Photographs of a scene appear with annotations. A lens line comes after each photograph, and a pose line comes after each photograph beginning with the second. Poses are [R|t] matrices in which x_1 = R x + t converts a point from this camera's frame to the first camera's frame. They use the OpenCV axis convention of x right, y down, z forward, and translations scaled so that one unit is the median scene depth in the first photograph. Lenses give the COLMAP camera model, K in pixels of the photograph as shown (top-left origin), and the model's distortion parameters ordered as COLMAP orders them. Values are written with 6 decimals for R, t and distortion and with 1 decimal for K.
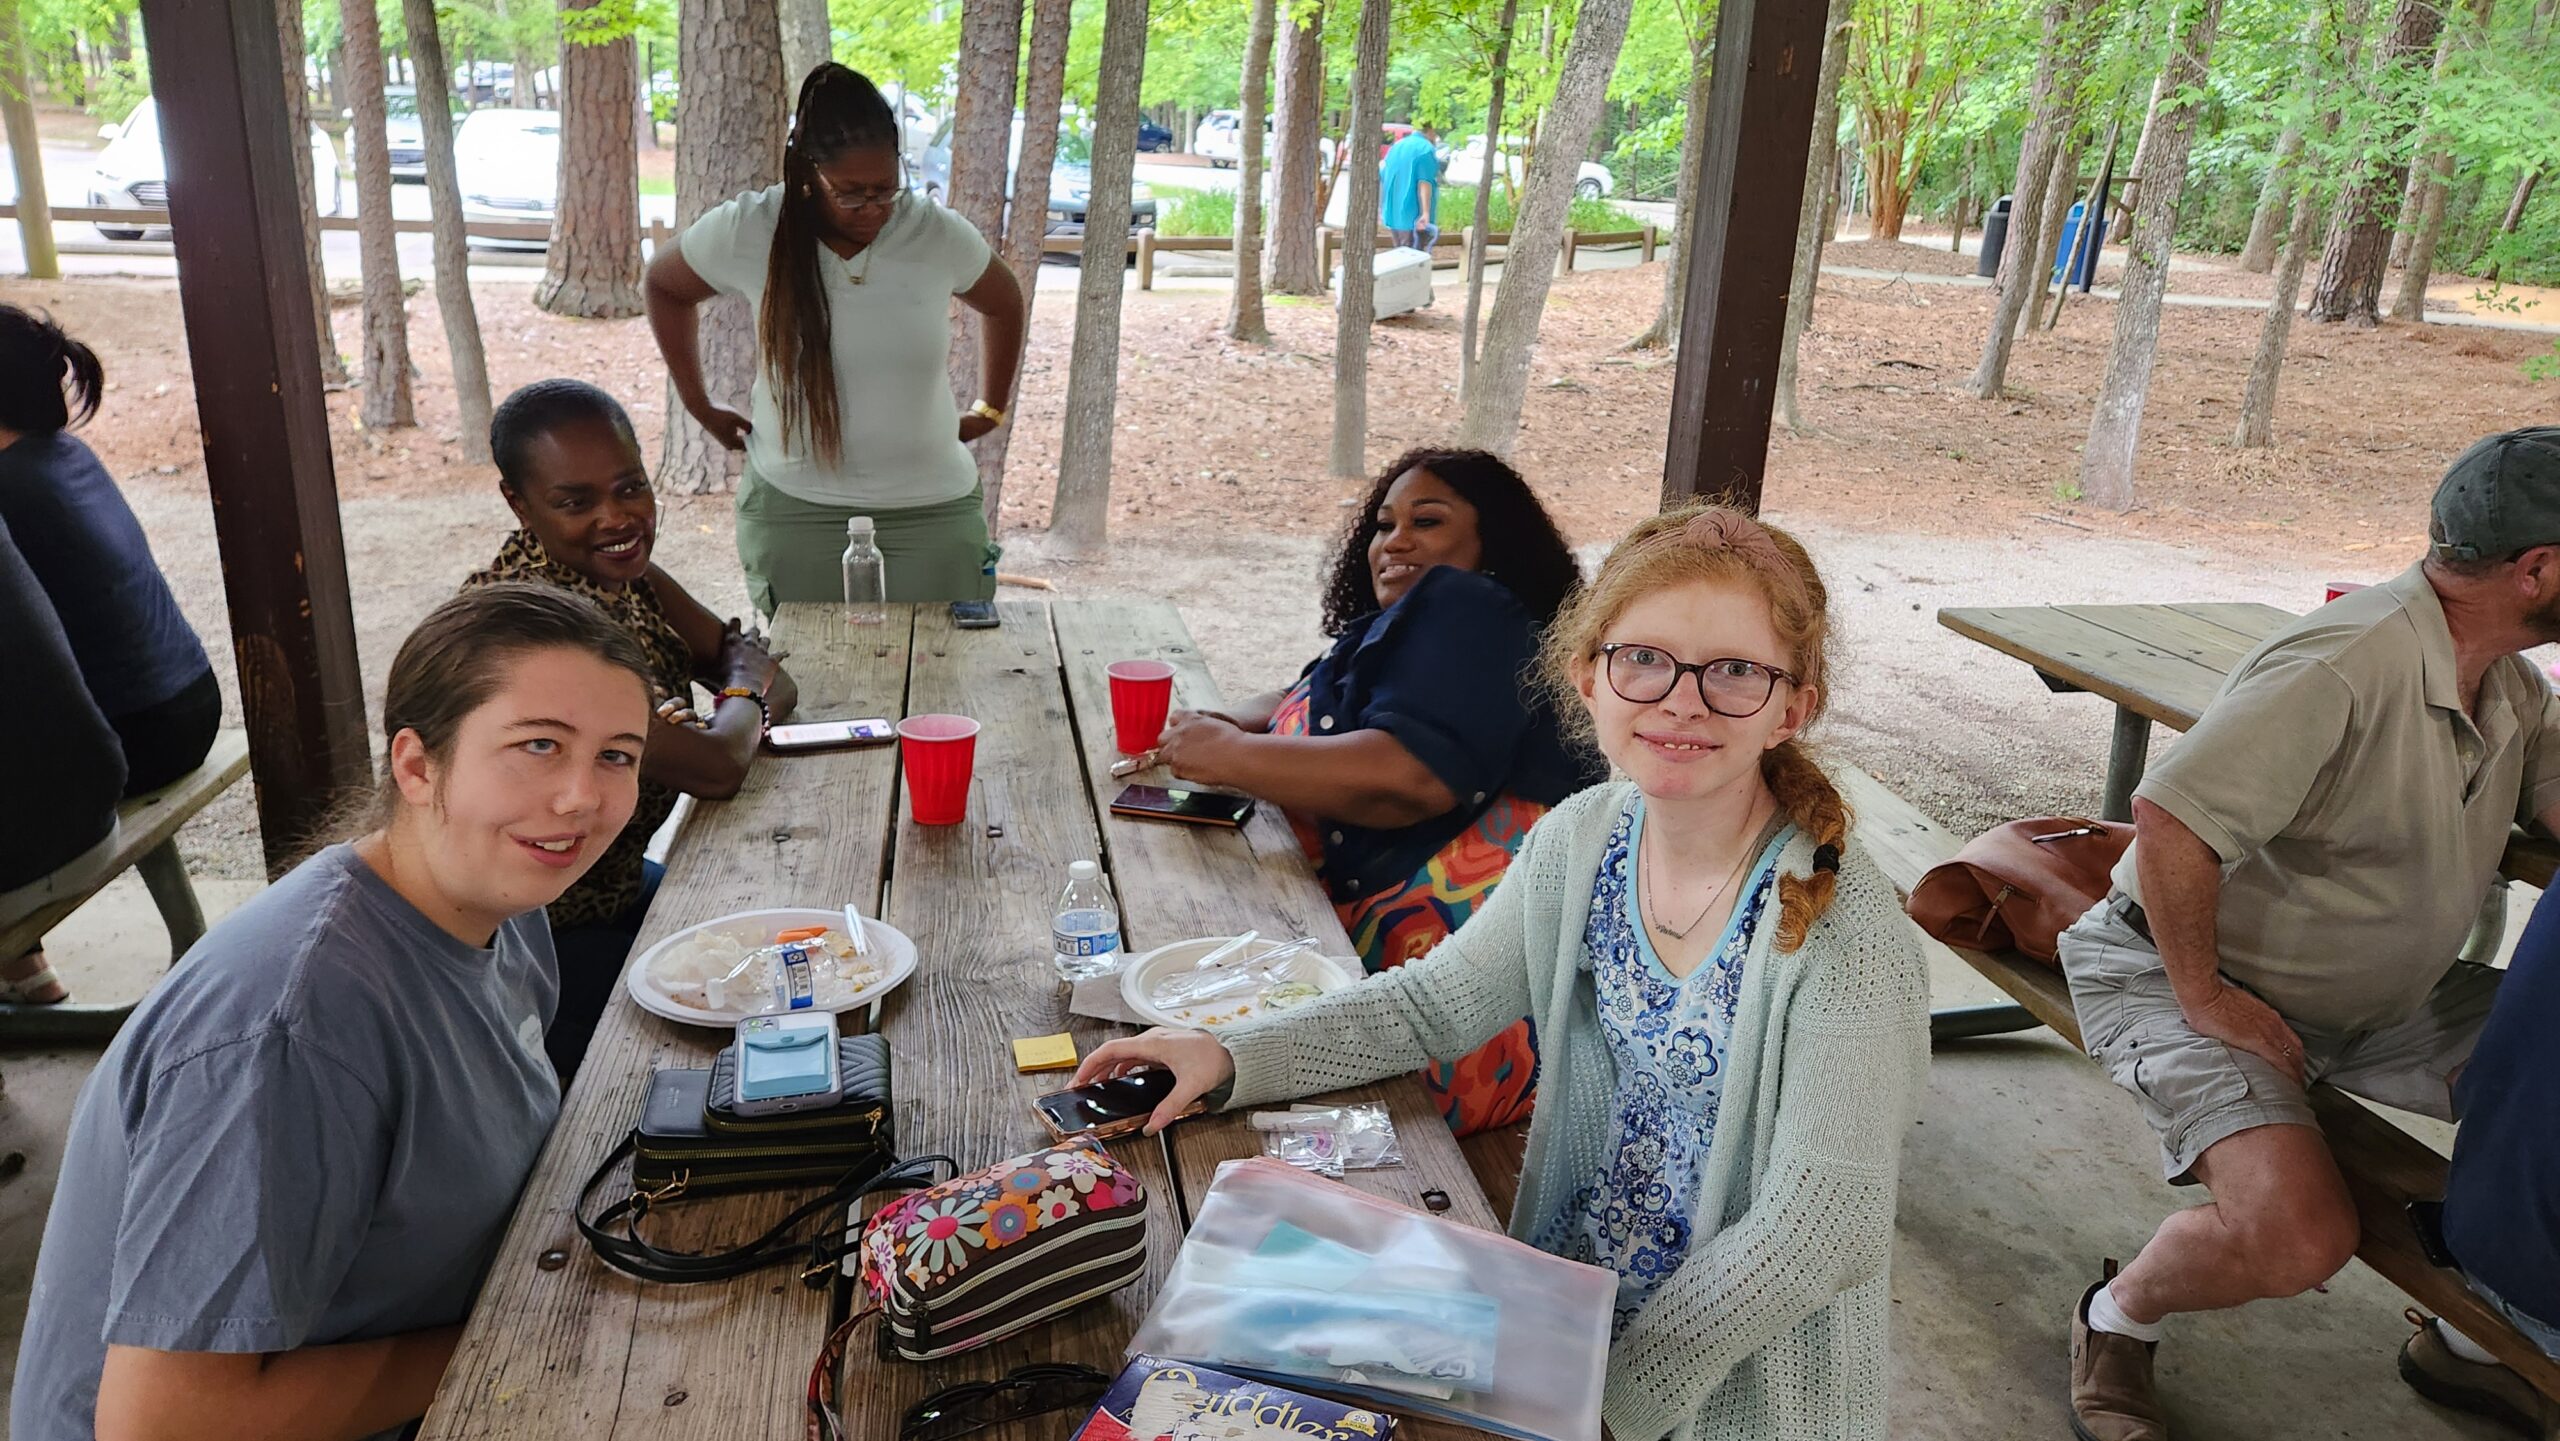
lens RADIAL K [[1680.5, 0, 1280.0], [0, 1680.5, 720.5], [0, 0, 1]] dist [0.089270, -0.078538]
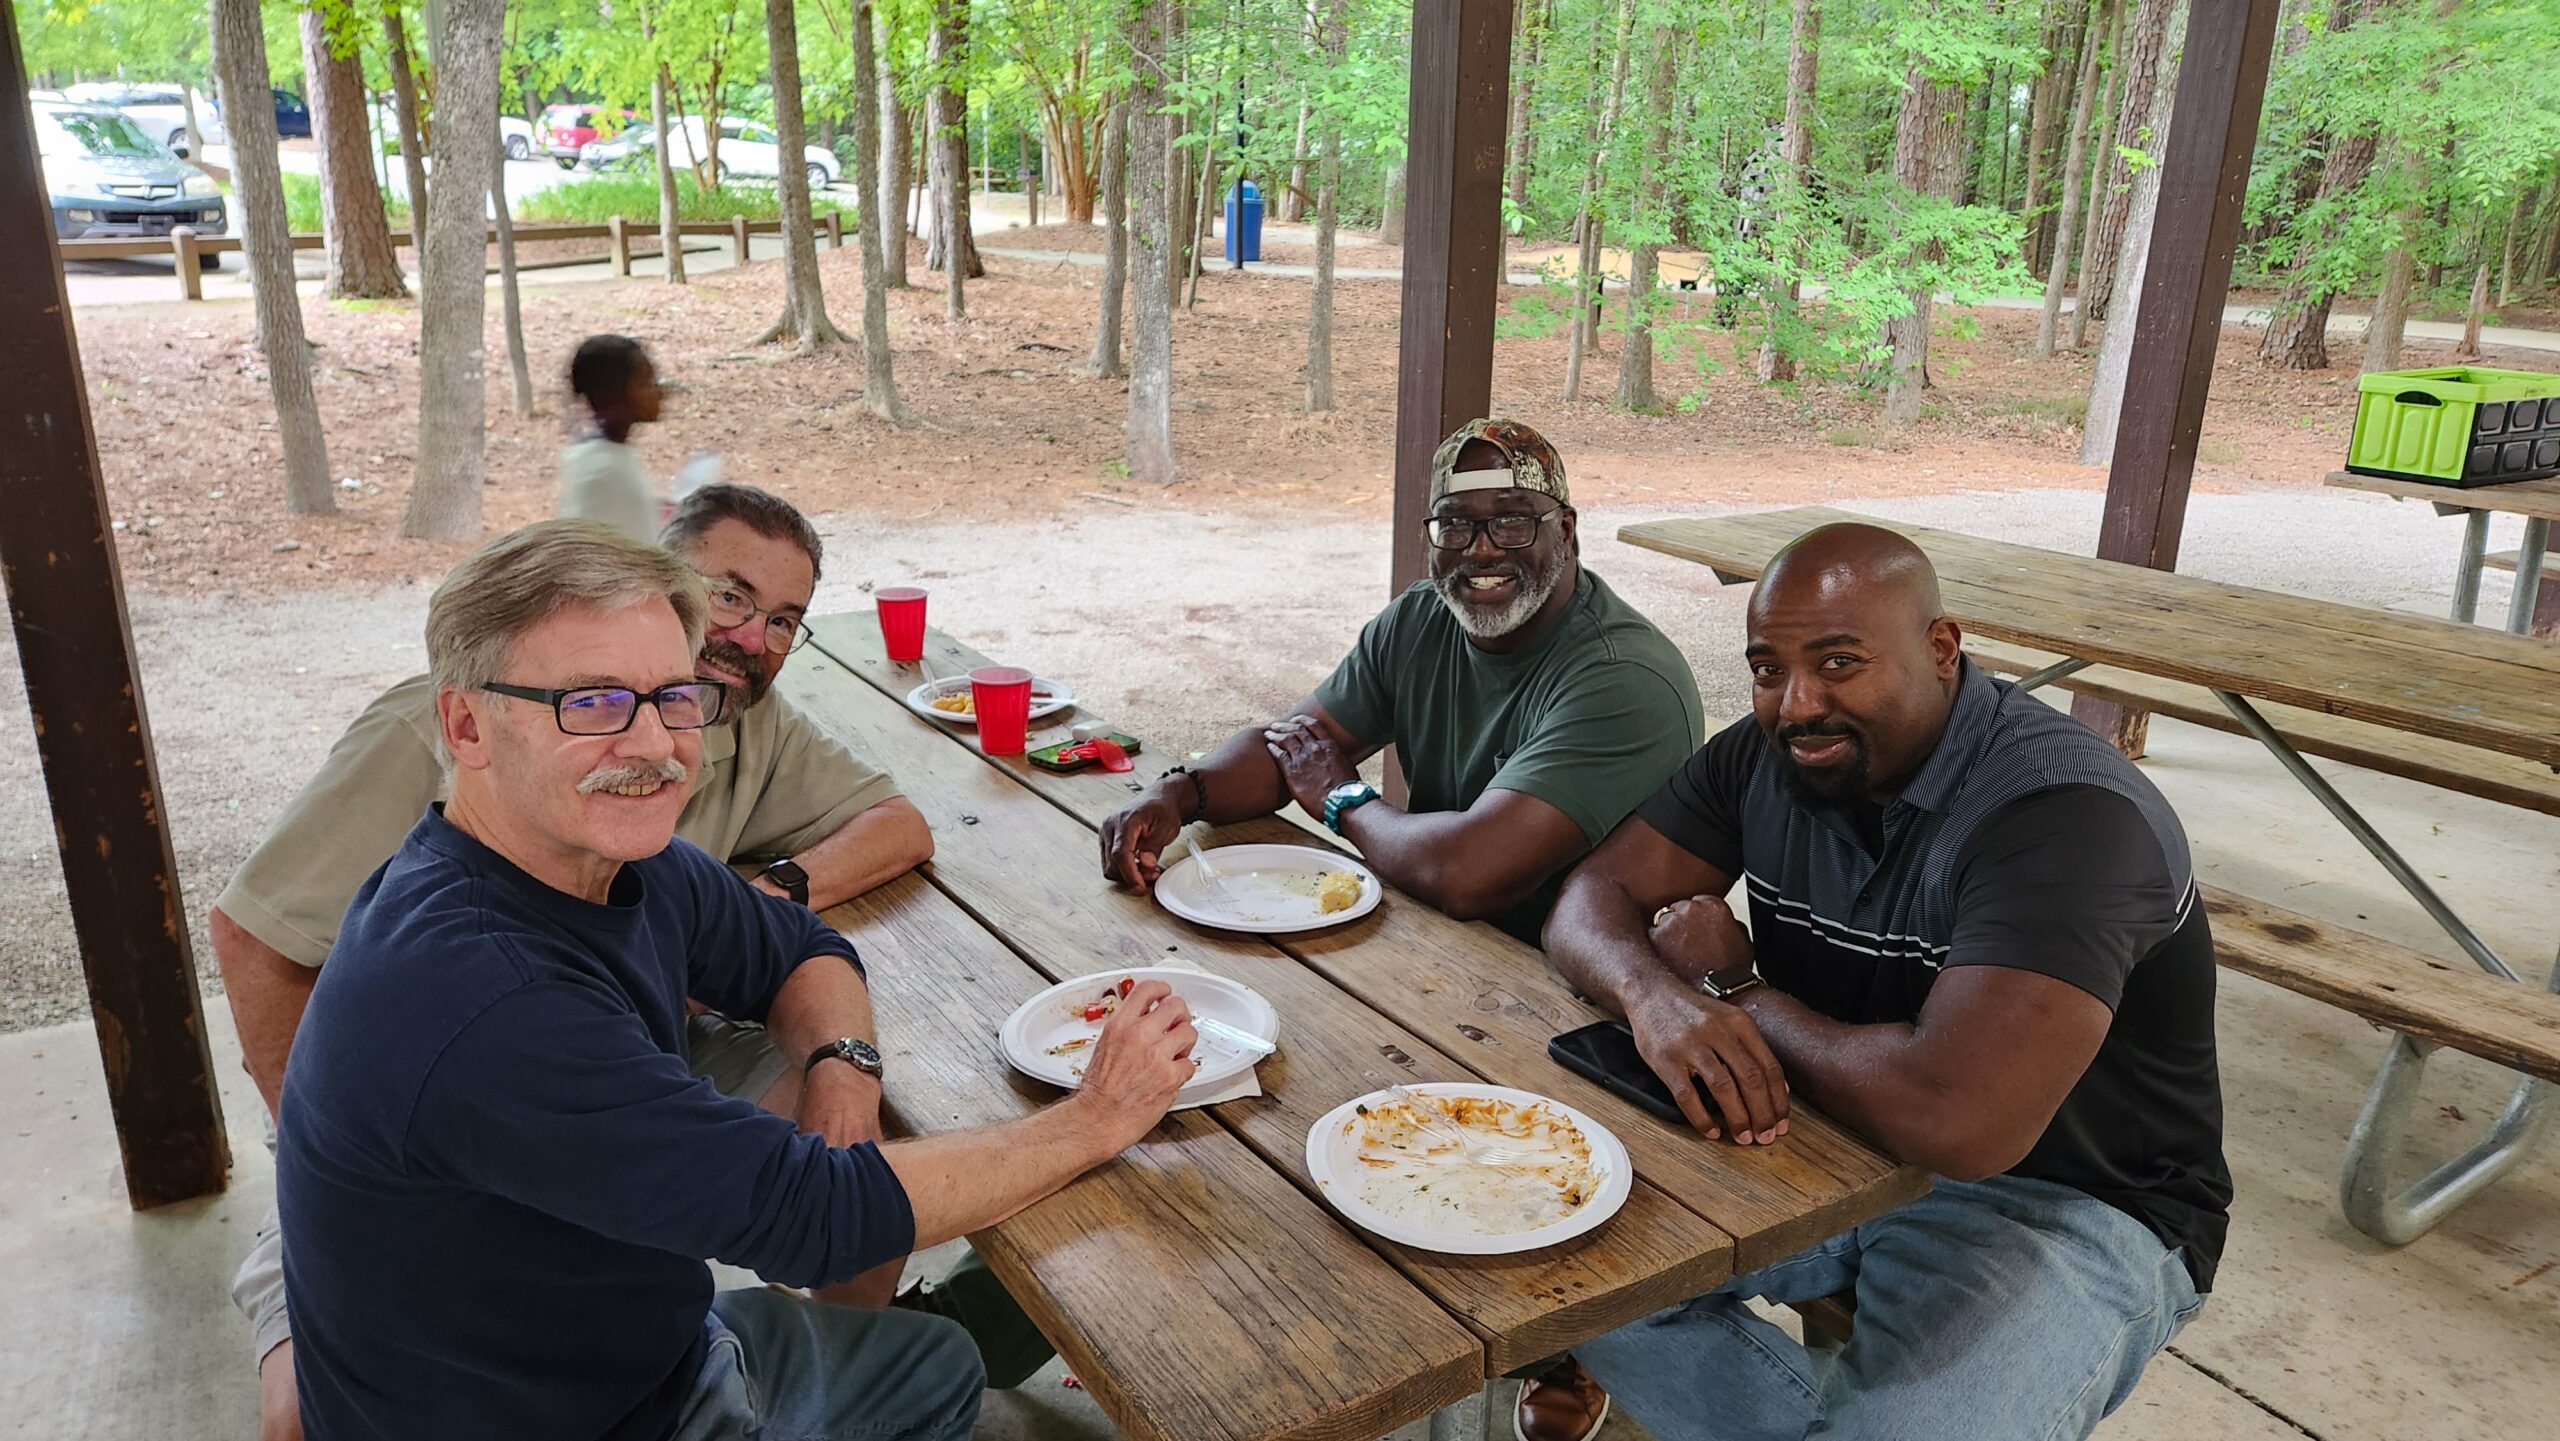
lens RADIAL K [[1704.5, 0, 1273.6], [0, 1704.5, 747.4], [0, 0, 1]] dist [0.073259, -0.065164]
pose [[0.924001, -0.141153, 0.355385, 0.160755], [0.134433, 0.989960, 0.043668, 0.000002], [-0.357981, 0.007426, 0.933699, 0.006435]]
